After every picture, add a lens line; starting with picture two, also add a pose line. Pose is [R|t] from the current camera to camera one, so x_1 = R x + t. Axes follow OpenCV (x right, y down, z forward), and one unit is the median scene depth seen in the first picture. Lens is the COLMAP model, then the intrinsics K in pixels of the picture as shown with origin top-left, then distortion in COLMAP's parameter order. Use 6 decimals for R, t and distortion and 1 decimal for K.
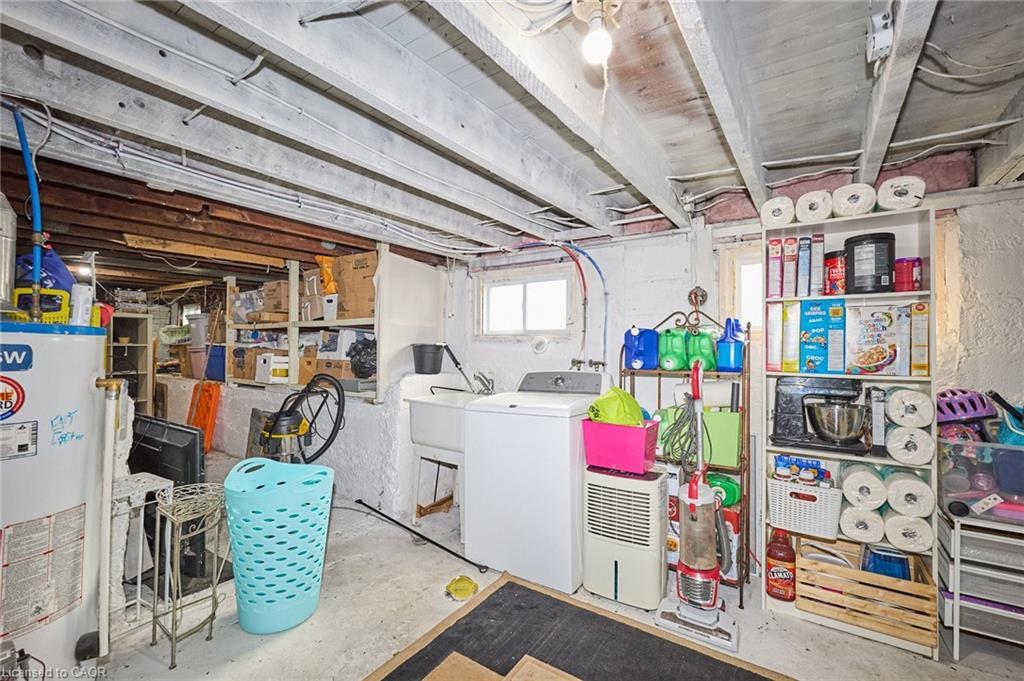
lens RADIAL K [[431.3, 0, 511.0], [0, 431.3, 341.0], [0, 0, 1]] dist [0.000059, 0.001032]
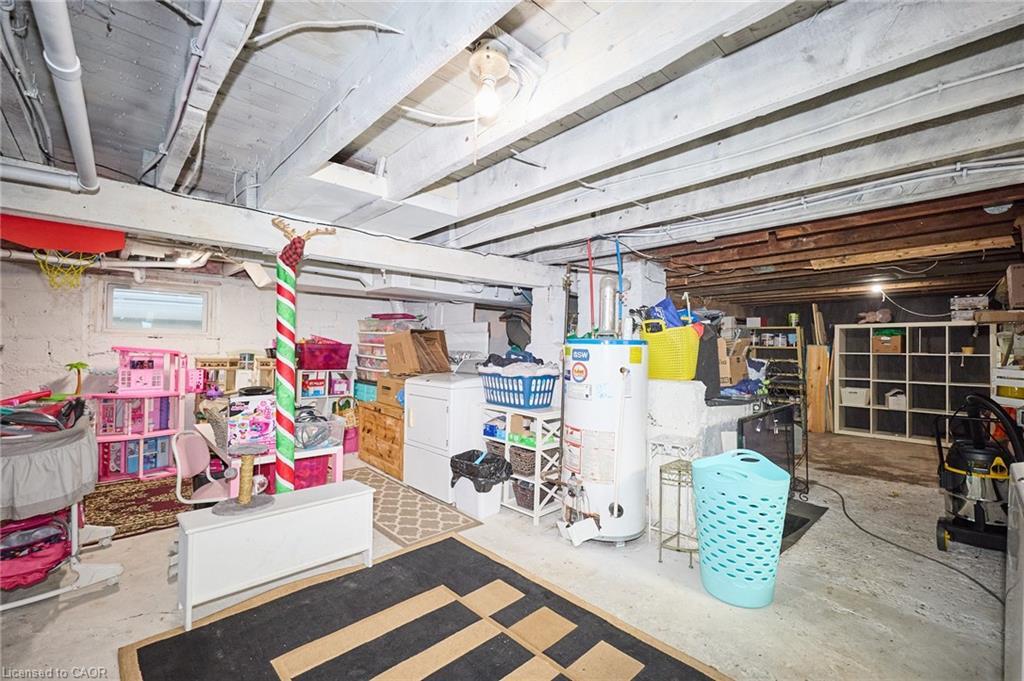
lens RADIAL K [[431.3, 0, 518.8], [0, 431.3, 345.9], [0, 0, 1]] dist [0.000059, 0.001032]
pose [[-0.182895, -0.014265, -0.983029, 0.460690], [-0.001919, 0.999898, -0.014153, 0.009732], [0.983131, -0.000702, -0.182904, 0.441427]]
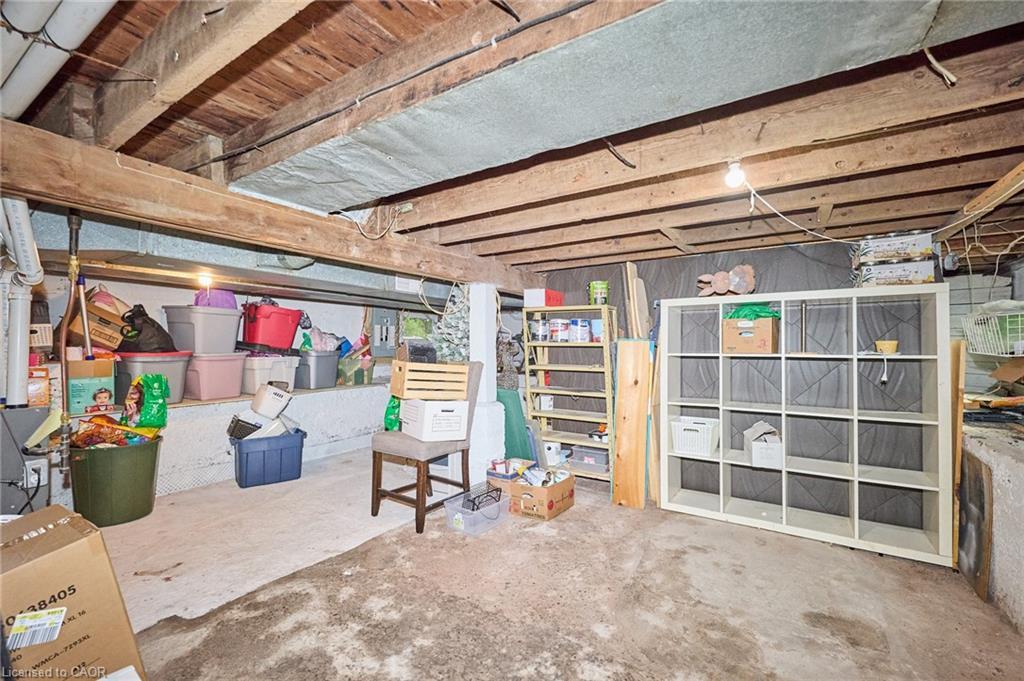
lens RADIAL K [[431.3, 0, 509.3], [0, 431.3, 347.2], [0, 0, 1]] dist [0.000059, 0.001032]
pose [[0.048548, -0.012512, -0.998742, -0.942756], [0.007593, 0.999897, -0.012157, 0.005740], [0.998792, -0.006993, 0.048638, 1.202568]]
